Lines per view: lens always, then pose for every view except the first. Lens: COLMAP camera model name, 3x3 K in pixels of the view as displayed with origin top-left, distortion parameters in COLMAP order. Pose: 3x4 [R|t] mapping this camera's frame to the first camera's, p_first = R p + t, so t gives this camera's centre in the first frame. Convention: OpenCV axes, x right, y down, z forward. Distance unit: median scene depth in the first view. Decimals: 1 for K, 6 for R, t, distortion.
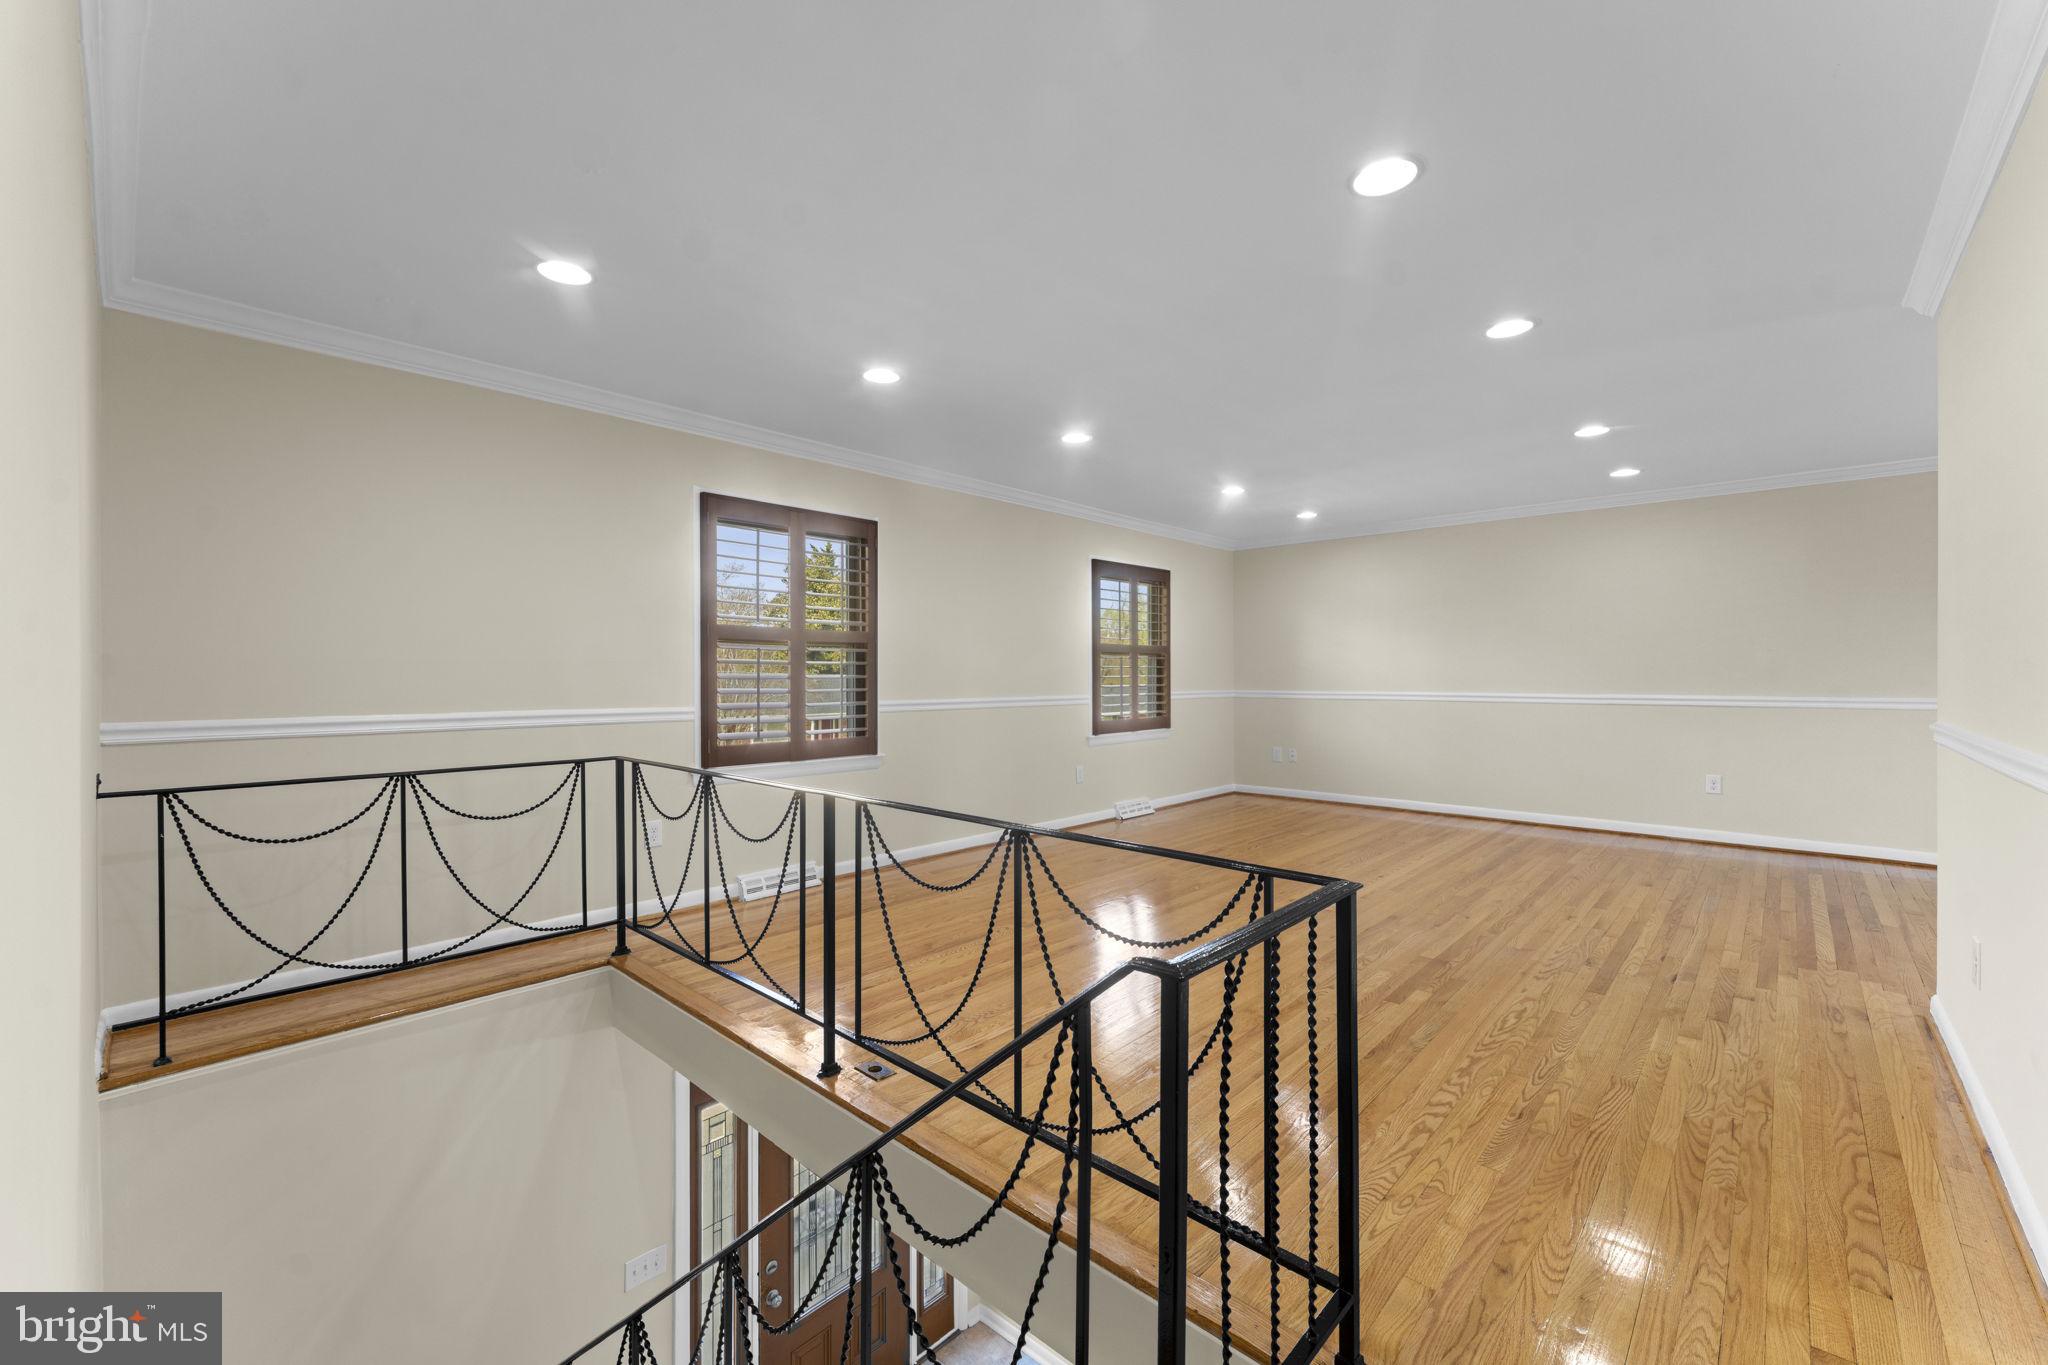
lens RADIAL K [[821.5, 0, 1015.6], [0, 821.5, 689.0], [0, 0, 1]] dist [-0.000590, -0.000046]
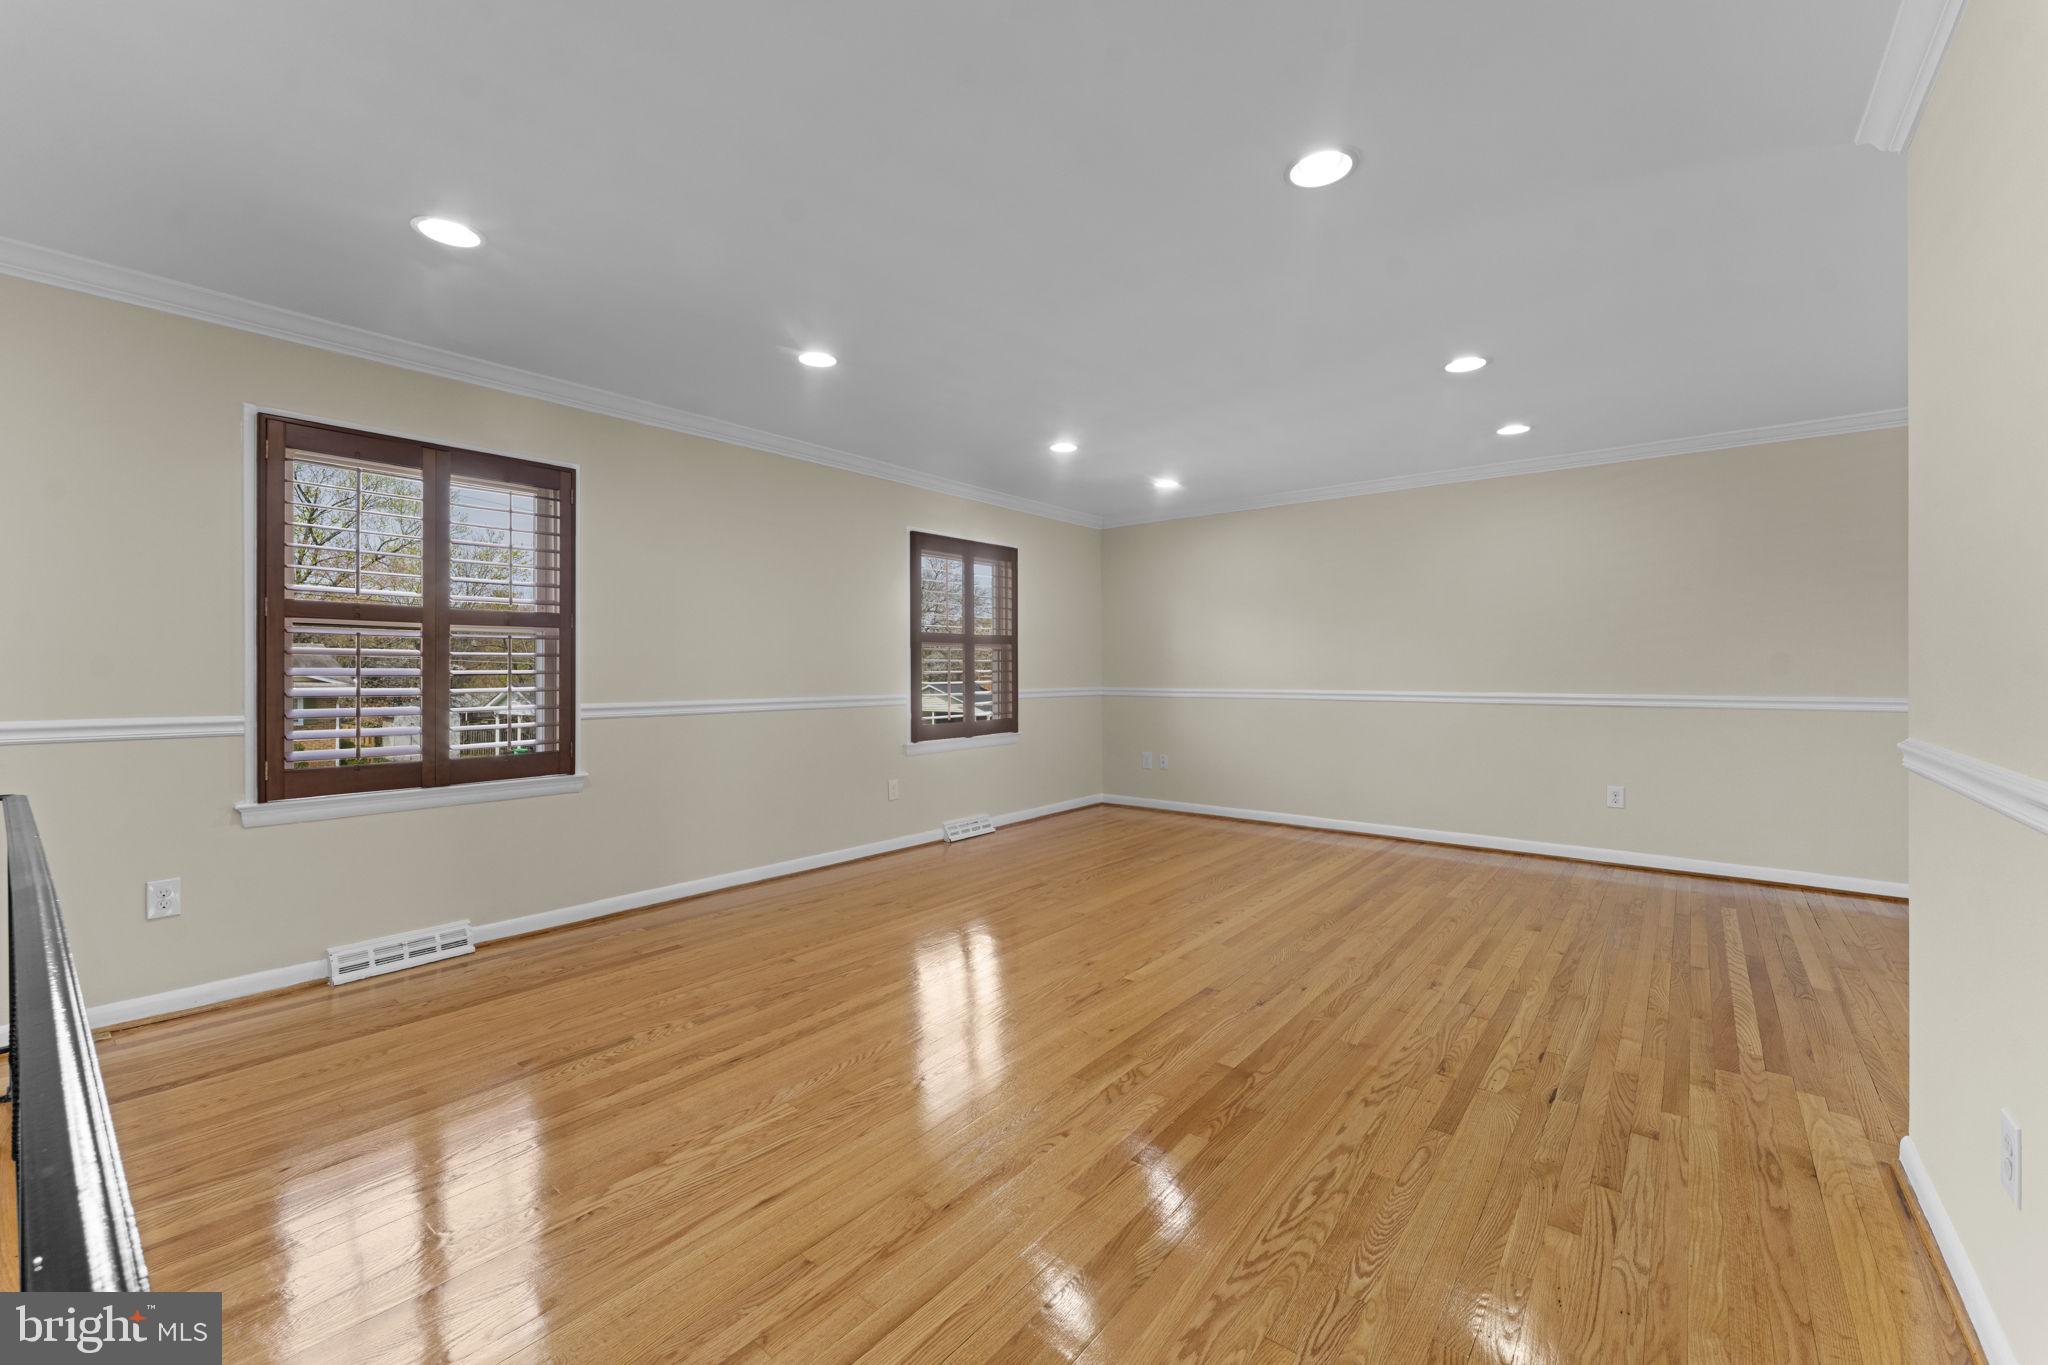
lens RADIAL K [[826.1, 0, 1014.6], [0, 826.1, 682.6], [0, 0, 1]] dist [0.000361, -0.000388]
pose [[0.997686, -0.001057, 0.067979, 0.223251], [0.001169, 0.999998, -0.001606, -0.004462], [-0.067978, 0.001681, 0.997685, 0.244792]]
